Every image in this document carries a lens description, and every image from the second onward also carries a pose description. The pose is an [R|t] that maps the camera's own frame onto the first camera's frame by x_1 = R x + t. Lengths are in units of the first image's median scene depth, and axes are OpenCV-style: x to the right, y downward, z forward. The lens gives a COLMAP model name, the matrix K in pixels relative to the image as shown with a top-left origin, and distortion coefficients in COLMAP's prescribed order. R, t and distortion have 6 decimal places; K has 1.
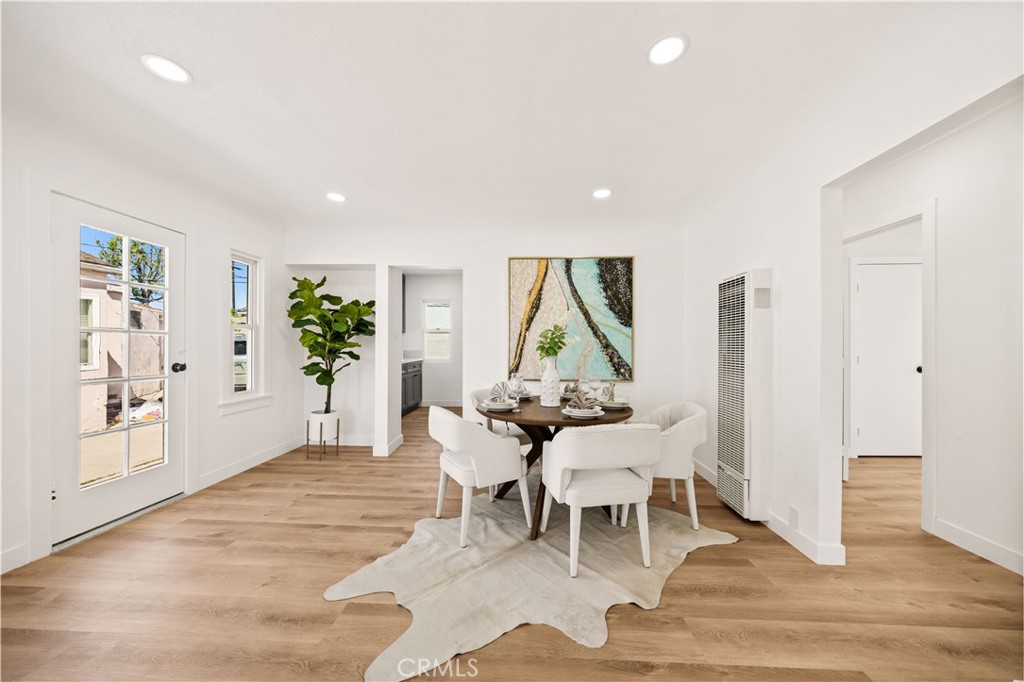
lens RADIAL K [[349.0, 0, 514.0], [0, 349.0, 345.1], [0, 0, 1]] dist [-0.001406, -0.000507]
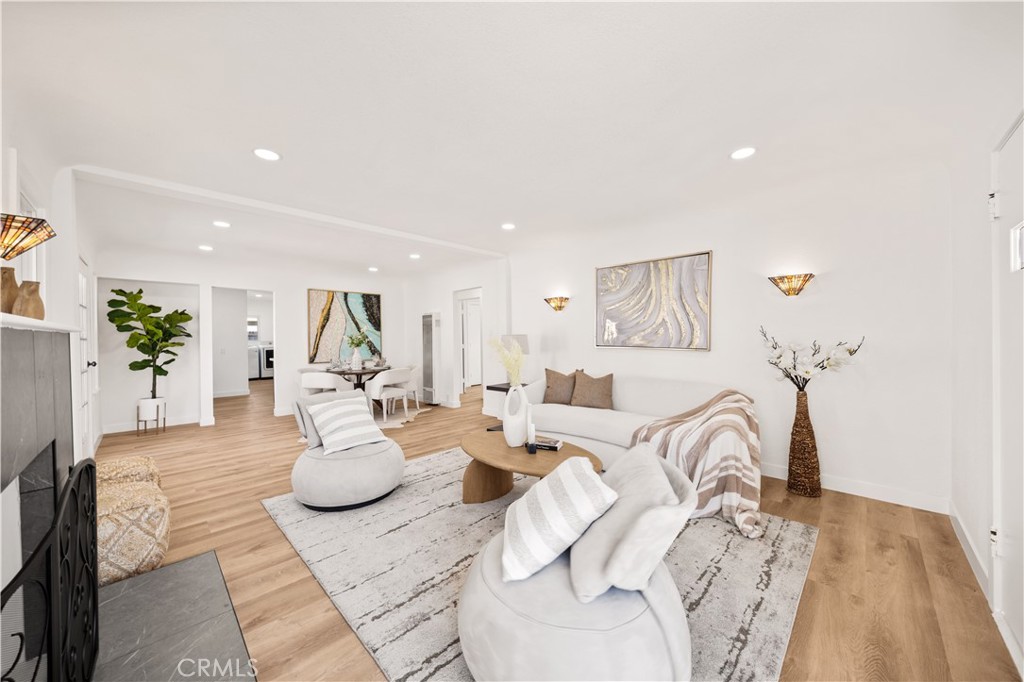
lens RADIAL K [[373.0, 0, 511.1], [0, 373.0, 338.9], [0, 0, 1]] dist [-0.005093, -0.000490]
pose [[0.675396, -0.016614, 0.737268, -0.682539], [0.014114, 0.999854, 0.009603, -0.018296], [-0.737320, 0.003920, 0.675532, -0.905693]]
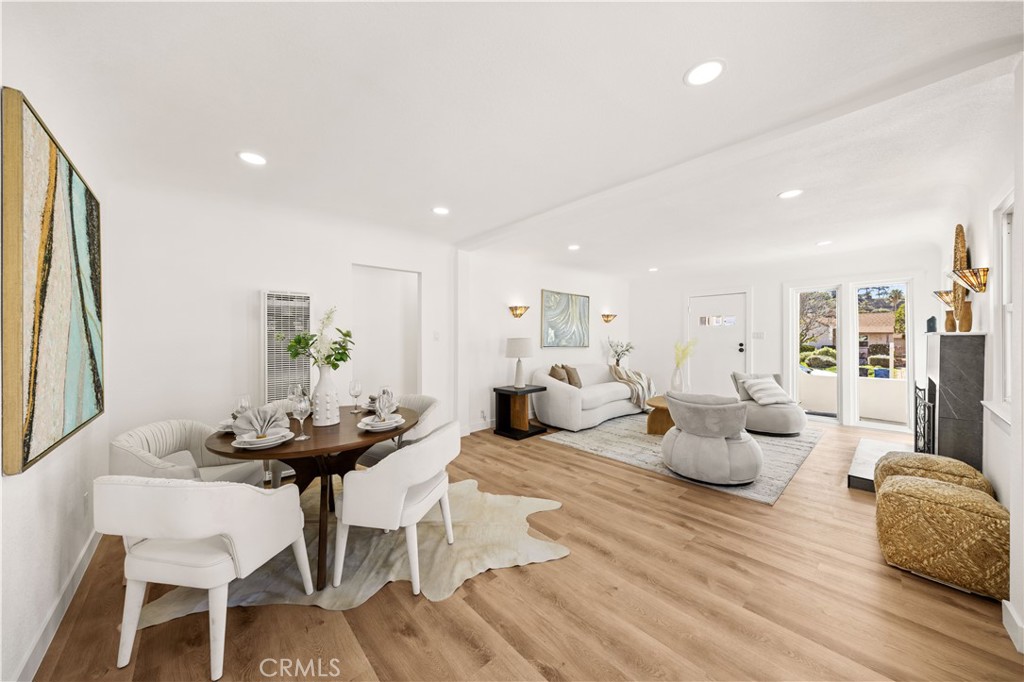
lens RADIAL K [[349.0, 0, 511.9], [0, 349.0, 338.6], [0, 0, 1]] dist [-0.001406, -0.000507]
pose [[-0.709955, -0.005127, 0.704228, -0.578651], [-0.001864, 0.999984, 0.005401, -0.025210], [-0.704244, 0.002521, -0.709953, 0.921280]]
